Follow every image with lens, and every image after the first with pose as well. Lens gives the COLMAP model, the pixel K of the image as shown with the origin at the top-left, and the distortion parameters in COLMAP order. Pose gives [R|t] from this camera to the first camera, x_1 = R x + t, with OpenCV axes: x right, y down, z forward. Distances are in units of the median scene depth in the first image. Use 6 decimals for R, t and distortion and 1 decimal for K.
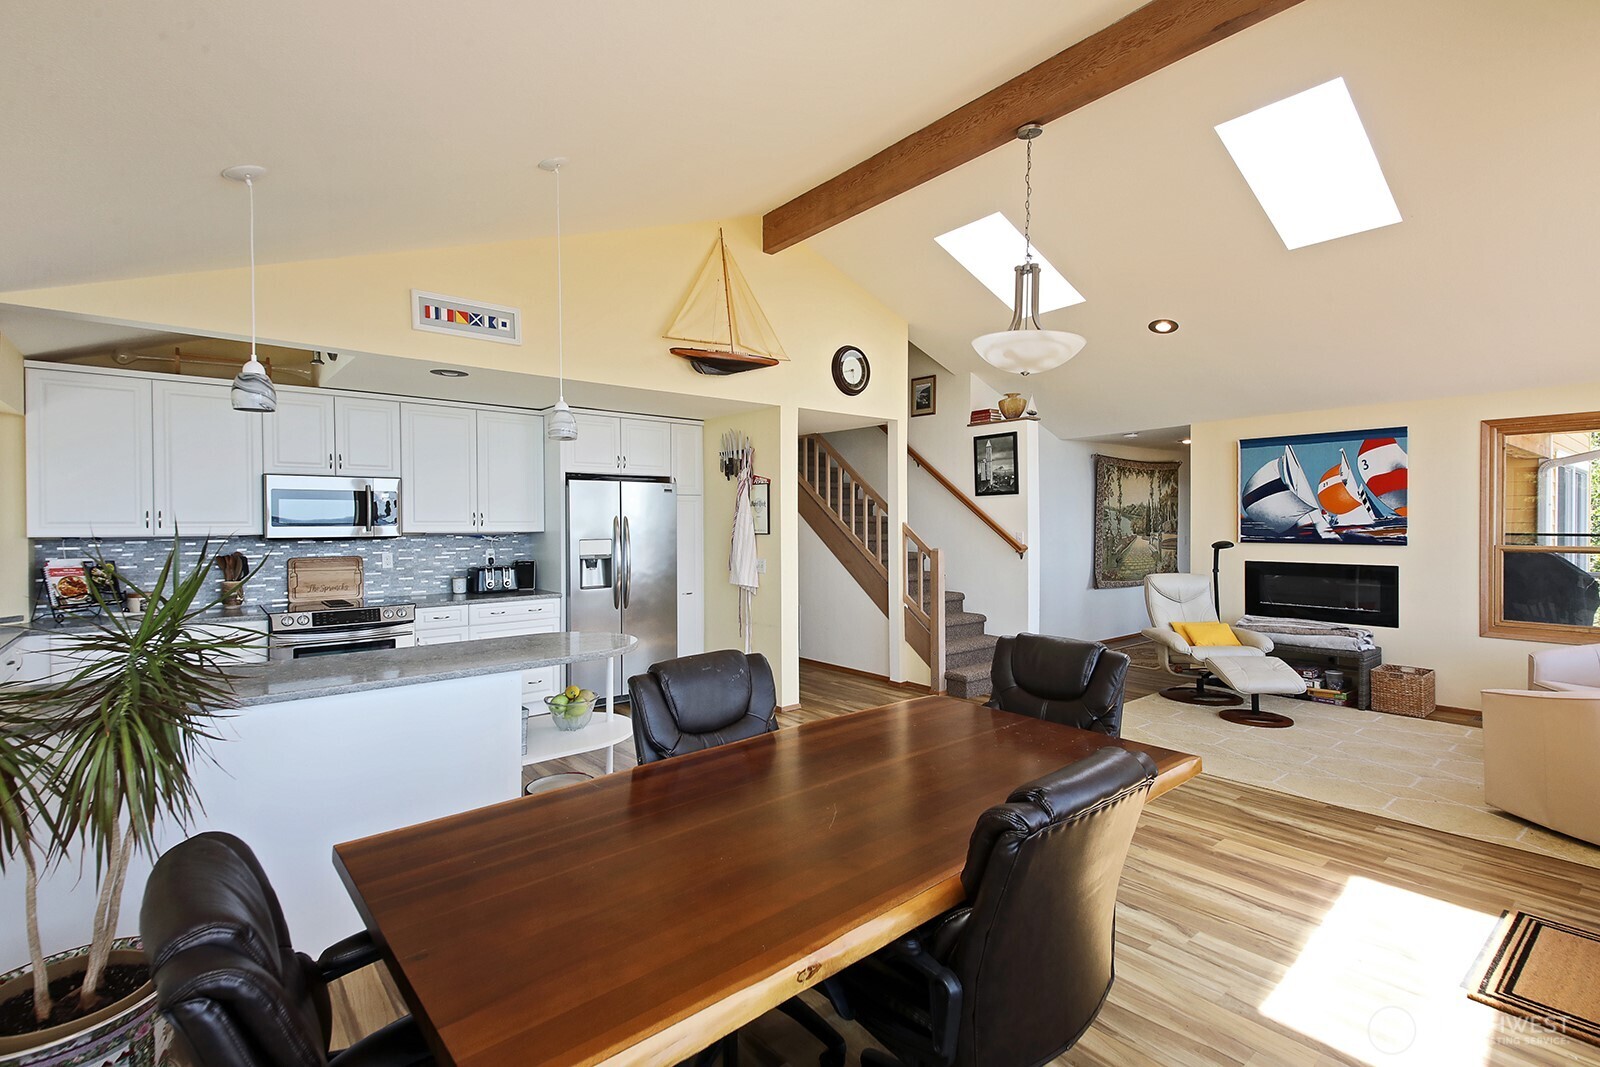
lens RADIAL K [[721.4, 0, 749.6], [0, 721.4, 528.1], [0, 0, 1]] dist [-0.021708, -0.000452]
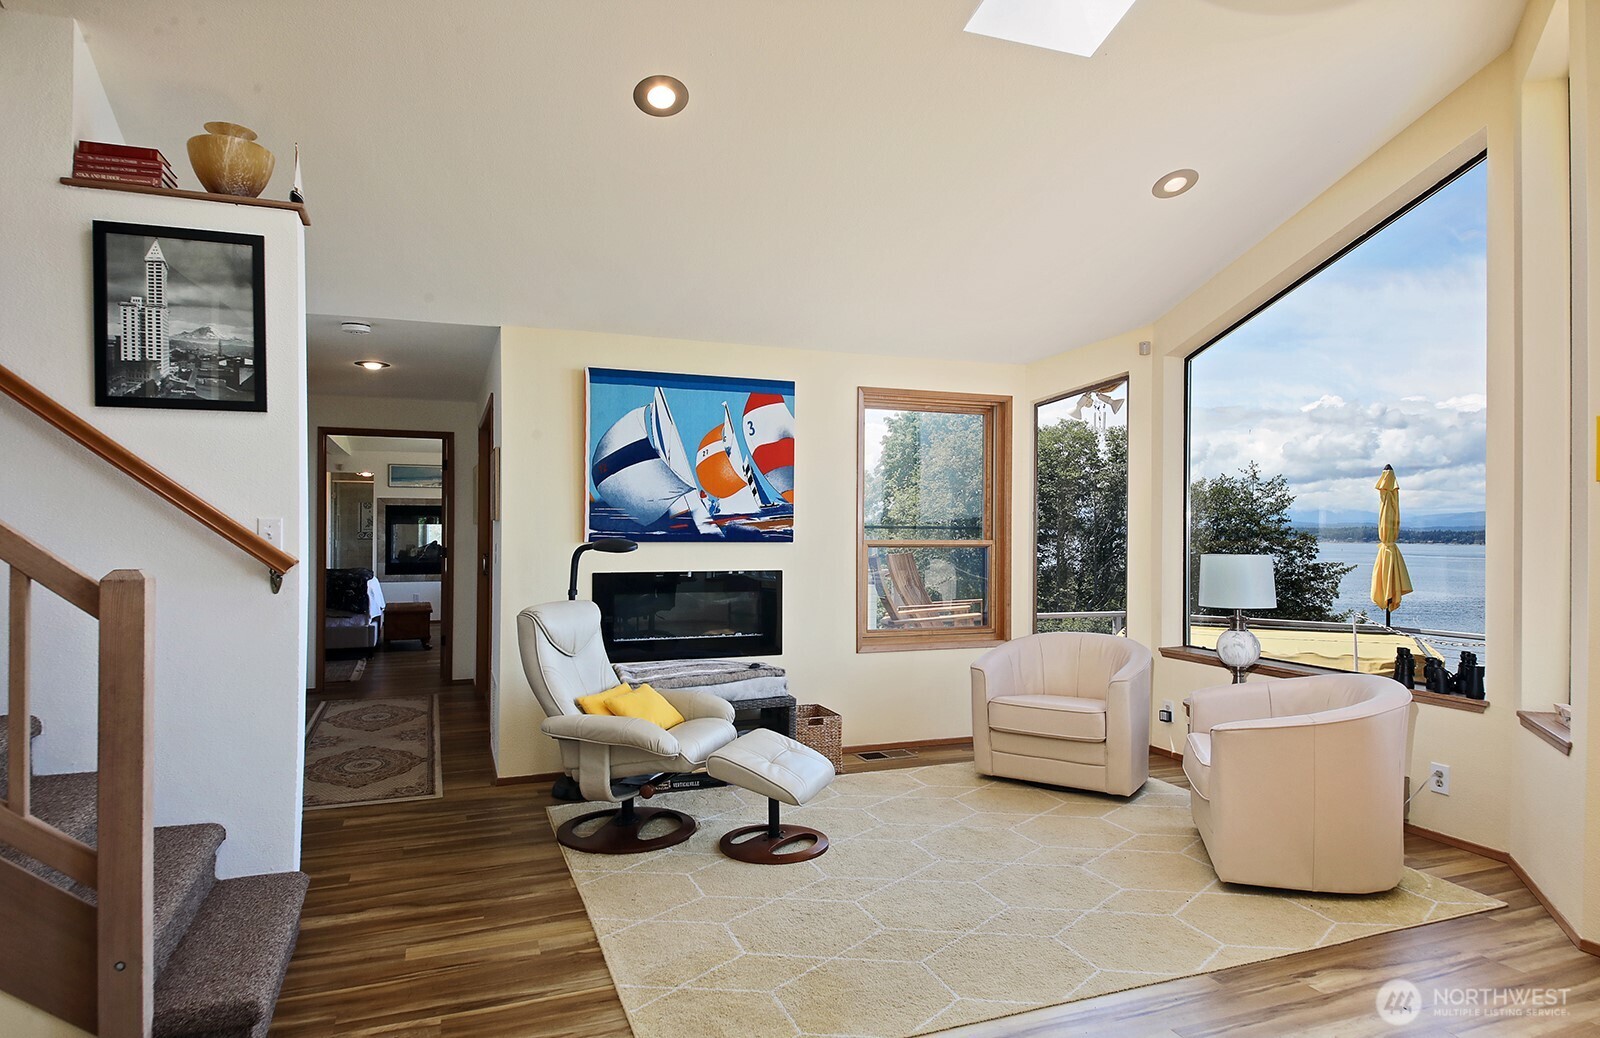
lens RADIAL K [[938.2, 0, 799.3], [0, 938.2, 526.7], [0, 0, 1]] dist [0.022384, -0.003923]
pose [[0.265342, 0.011687, 0.964083, -0.013653], [0.005282, 0.999894, -0.013575, 0.020156], [-0.964140, 0.008694, 0.265252, 0.679776]]
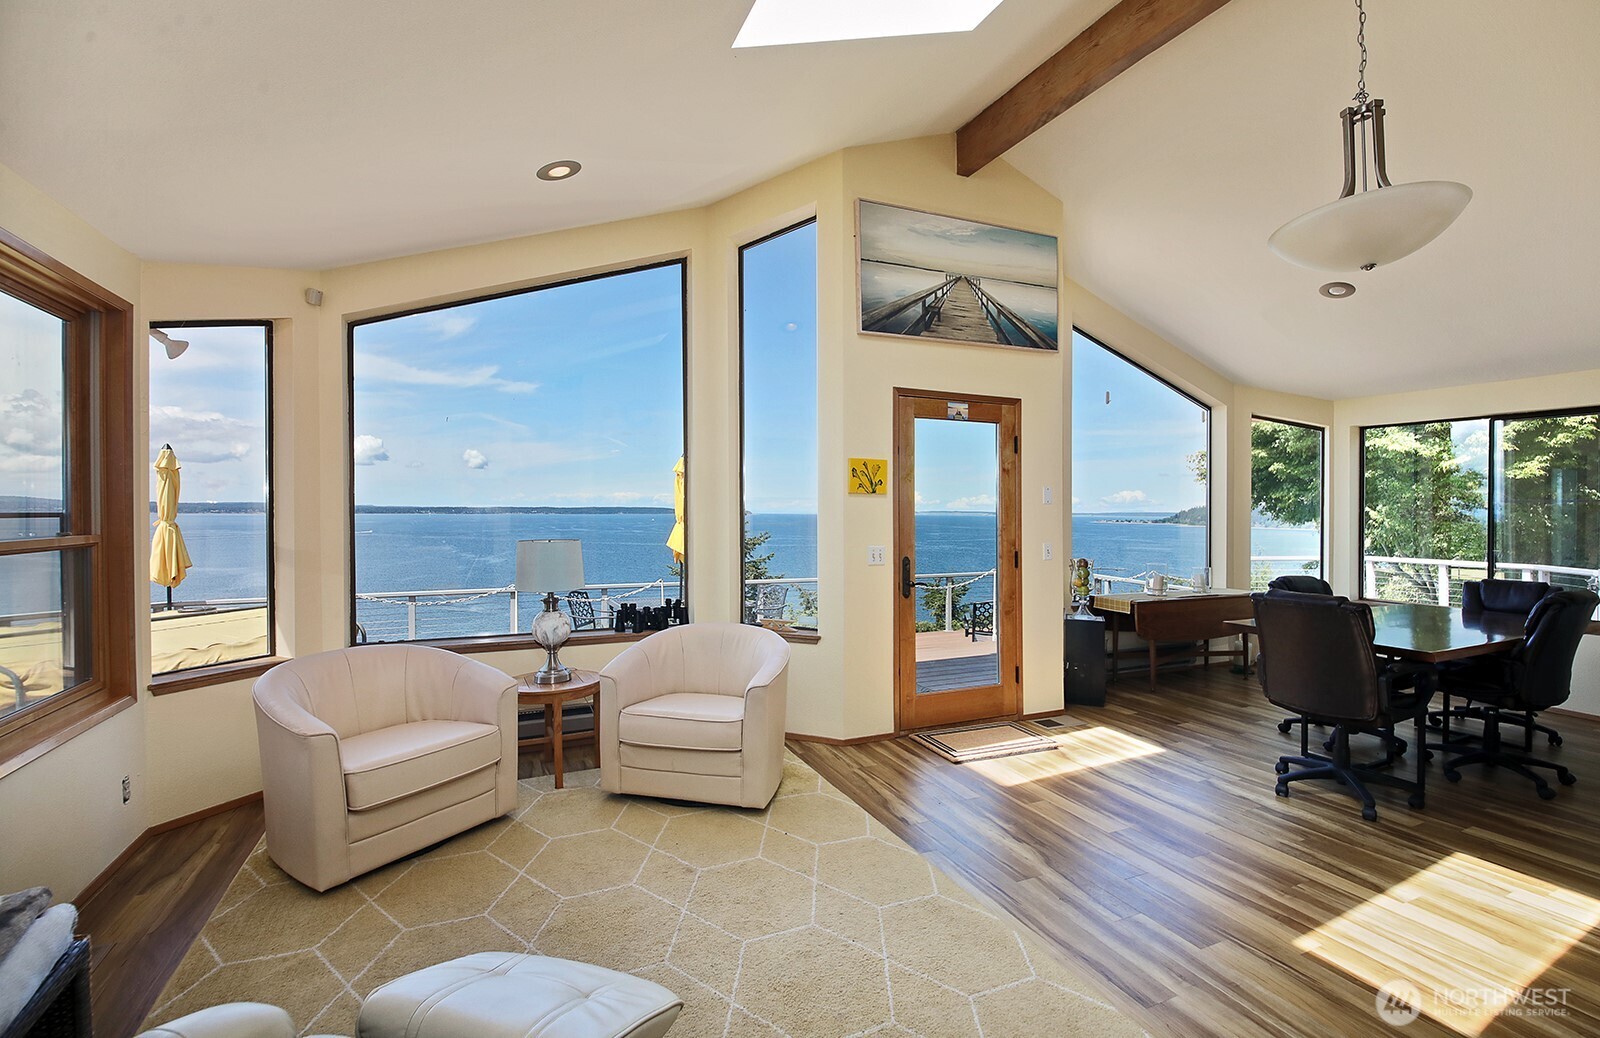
lens RADIAL K [[700.5, 0, 794.2], [0, 700.5, 507.3], [0, 0, 1]] dist [-0.018254, -0.001839]
pose [[-0.976342, 0.001697, 0.216224, 0.480428], [0.003450, 0.999964, 0.007730, 0.001714], [-0.216204, 0.008294, -0.976313, 1.085520]]
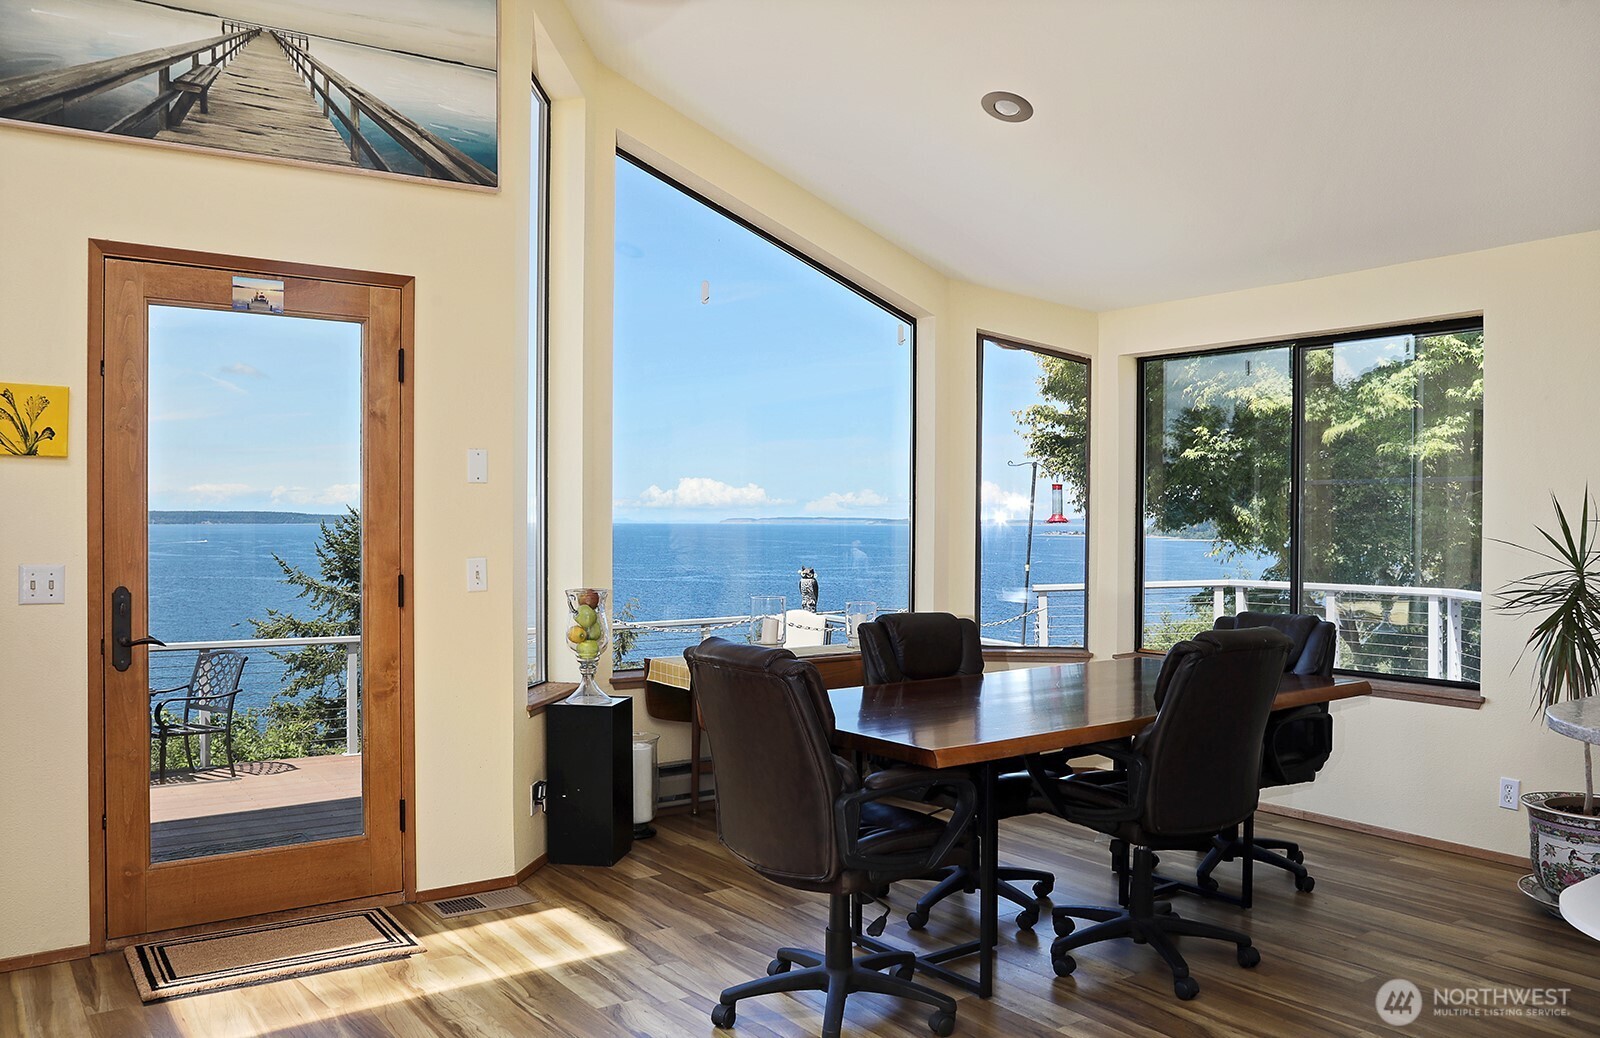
lens RADIAL K [[1266.9, 0, 807.7], [0, 1266.9, 507.5], [0, 0, 1]] dist [-0.054120, 0.038462]
pose [[-0.999957, 0.001376, -0.009187, 0.186397], [0.001324, 0.999983, 0.005688, 0.015515], [0.009194, 0.005675, -0.999942, 0.994876]]
